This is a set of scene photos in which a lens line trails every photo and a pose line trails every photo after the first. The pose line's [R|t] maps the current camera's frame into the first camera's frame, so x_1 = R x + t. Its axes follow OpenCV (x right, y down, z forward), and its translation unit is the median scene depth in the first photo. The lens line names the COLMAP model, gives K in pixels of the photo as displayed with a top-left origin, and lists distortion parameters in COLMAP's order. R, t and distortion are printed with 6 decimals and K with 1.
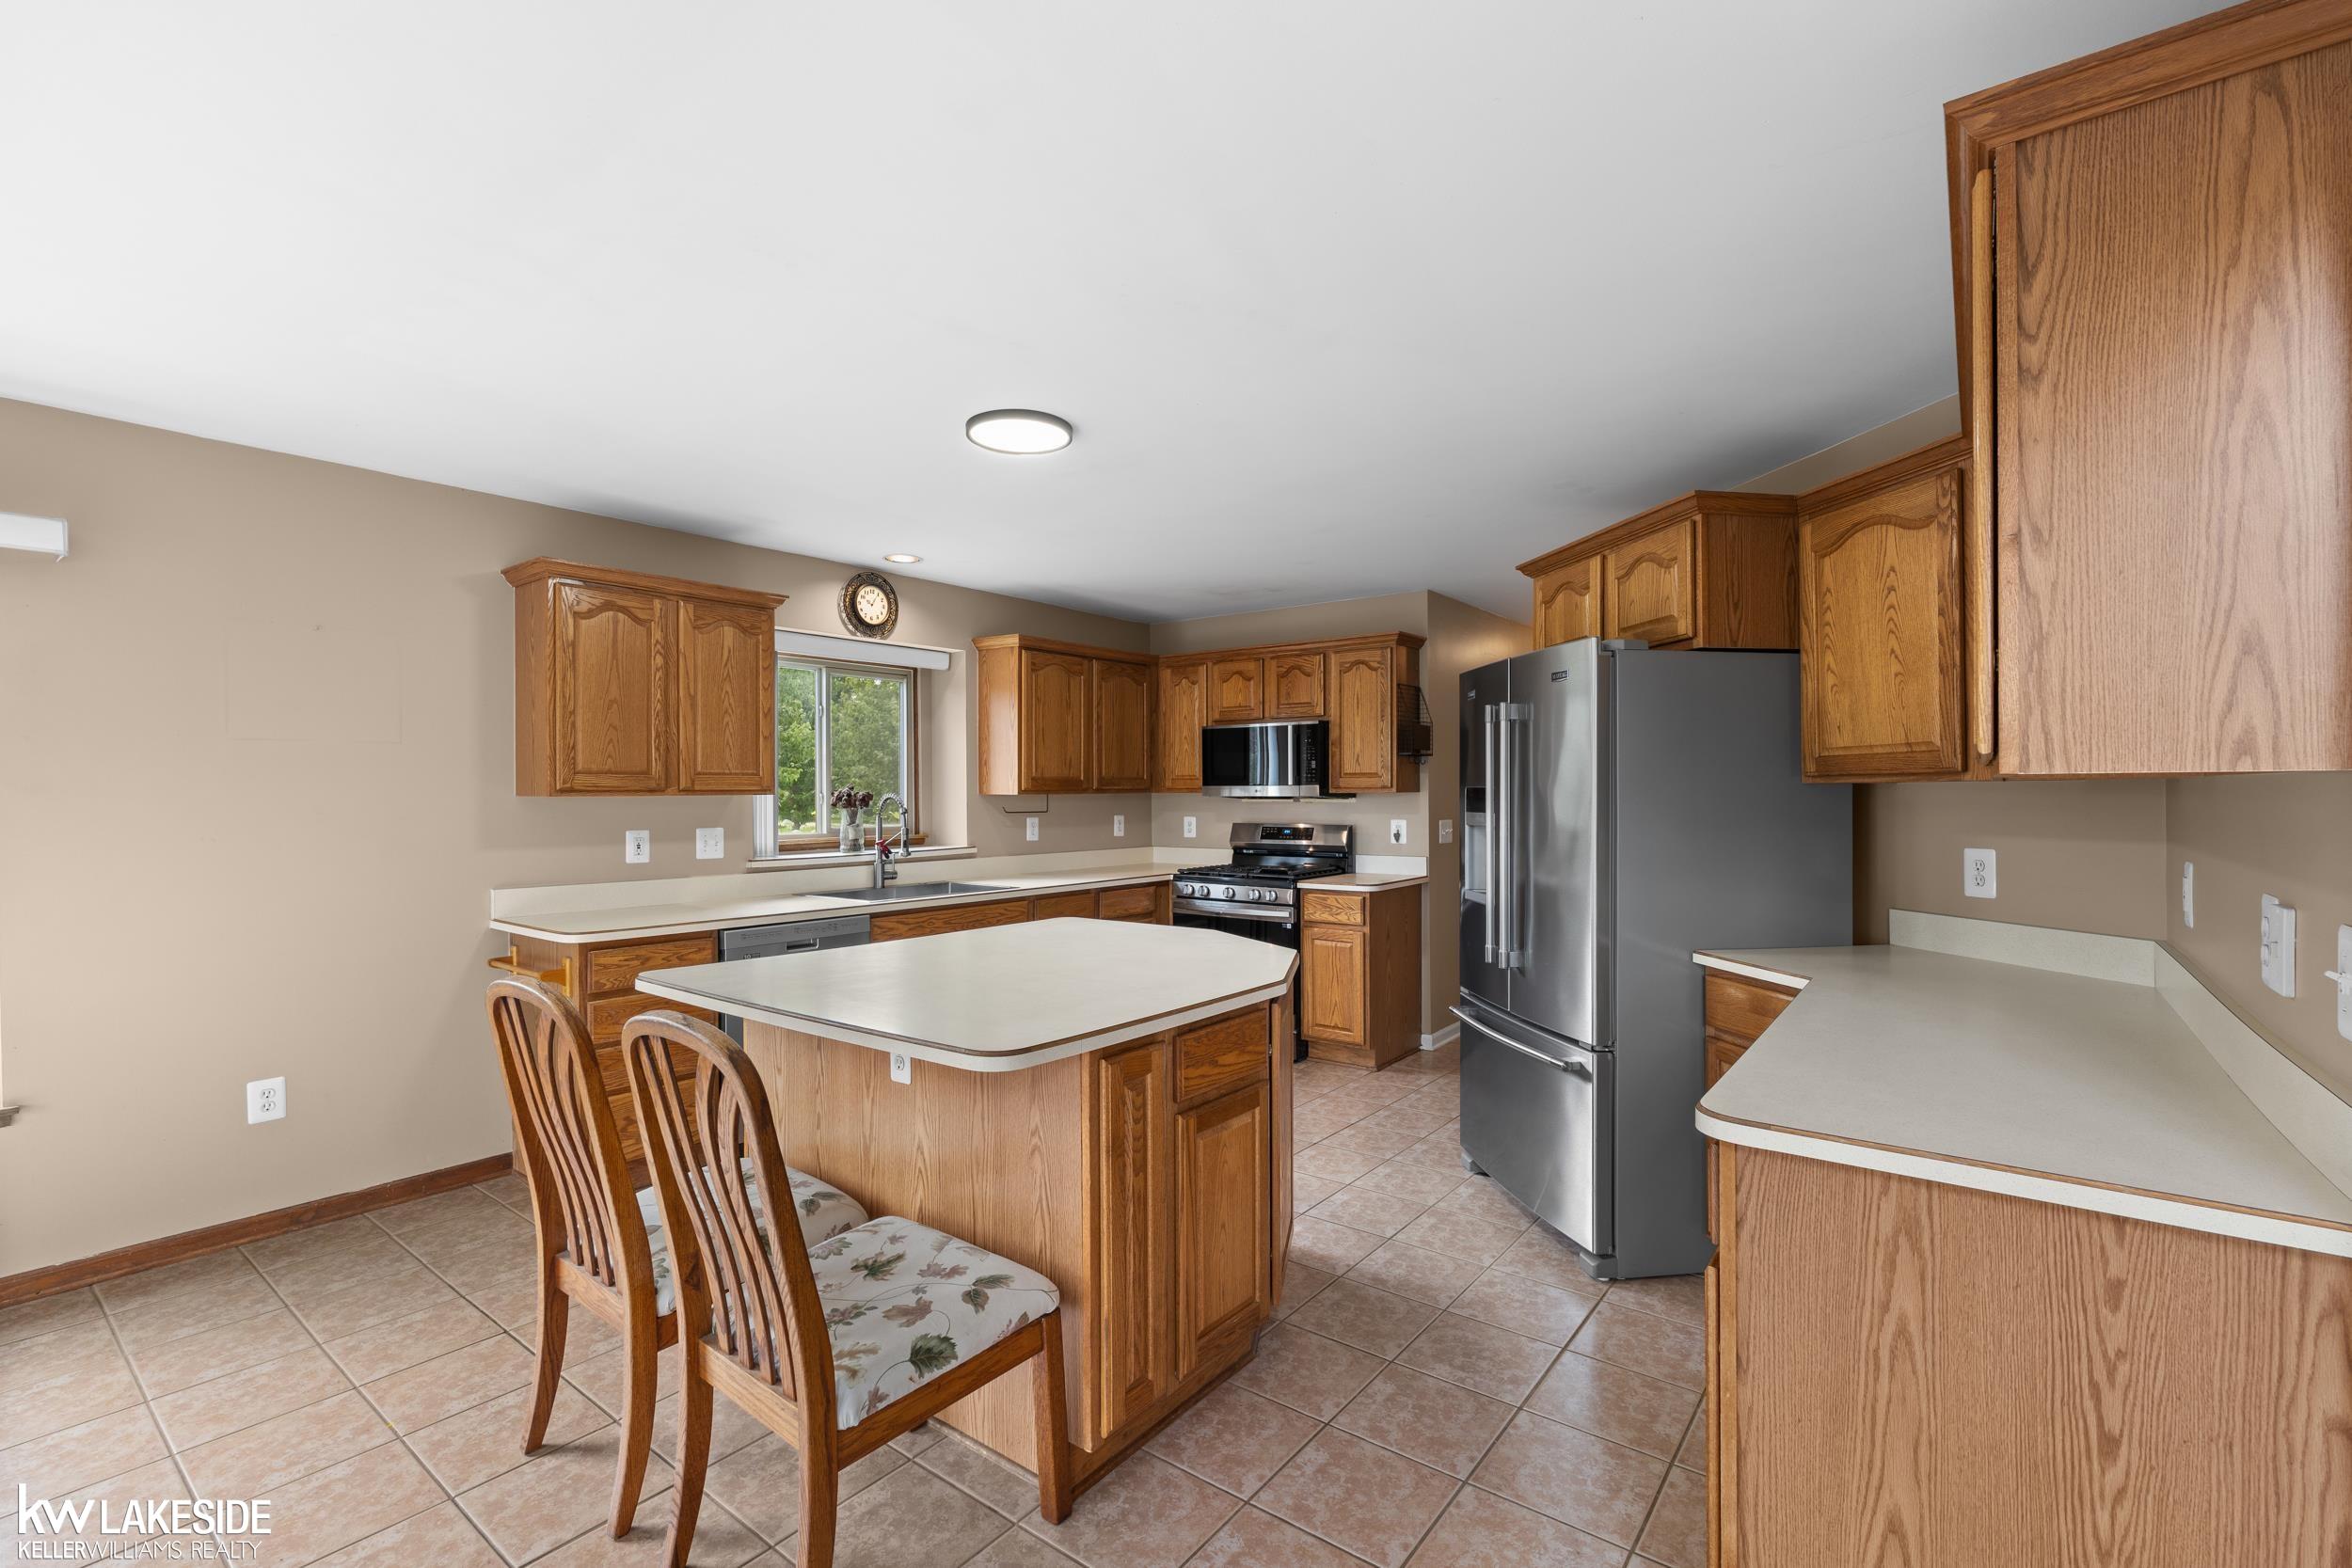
lens RADIAL K [[1028.8, 0, 1175.9], [0, 1028.8, 796.3], [0, 0, 1]] dist [-0.005617, -0.000213]
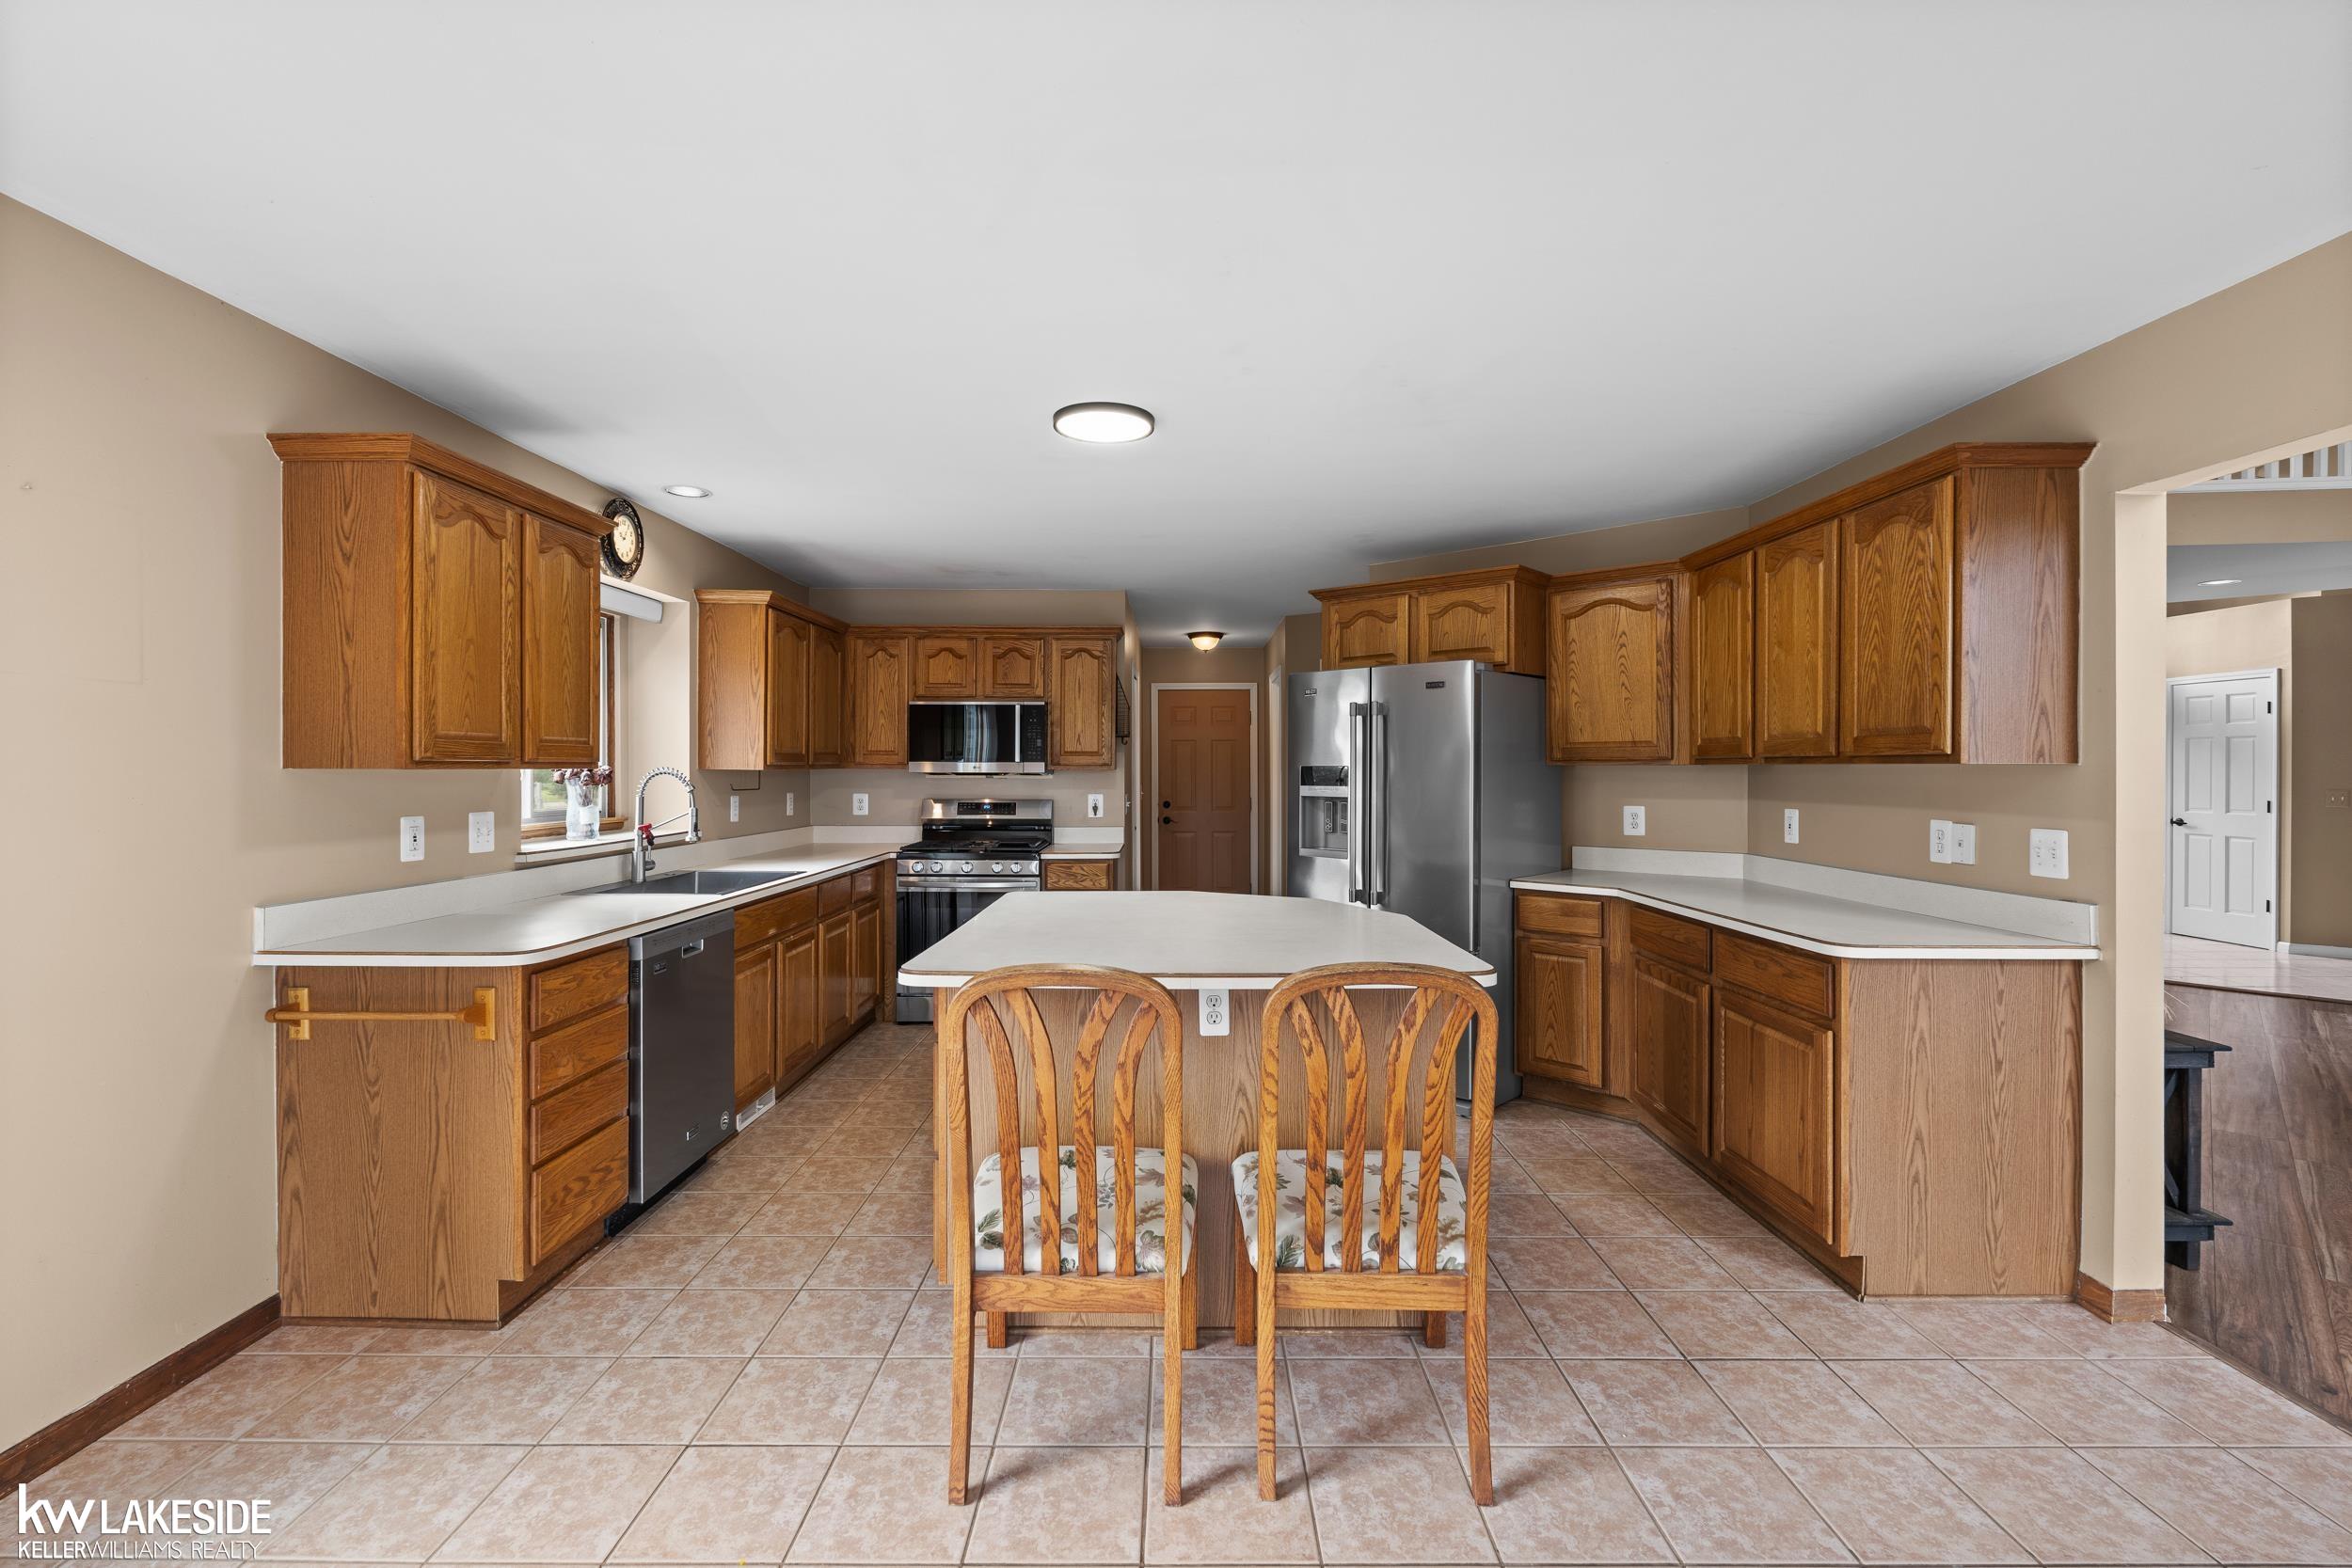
lens RADIAL K [[1028.8, 0, 1172.1], [0, 1028.8, 775.3], [0, 0, 1]] dist [-0.005617, -0.000213]
pose [[0.791129, 0.001548, 0.611647, -0.538379], [-0.002930, 0.999995, 0.001258, 0.001386], [-0.611642, -0.002787, 0.791130, 0.096111]]
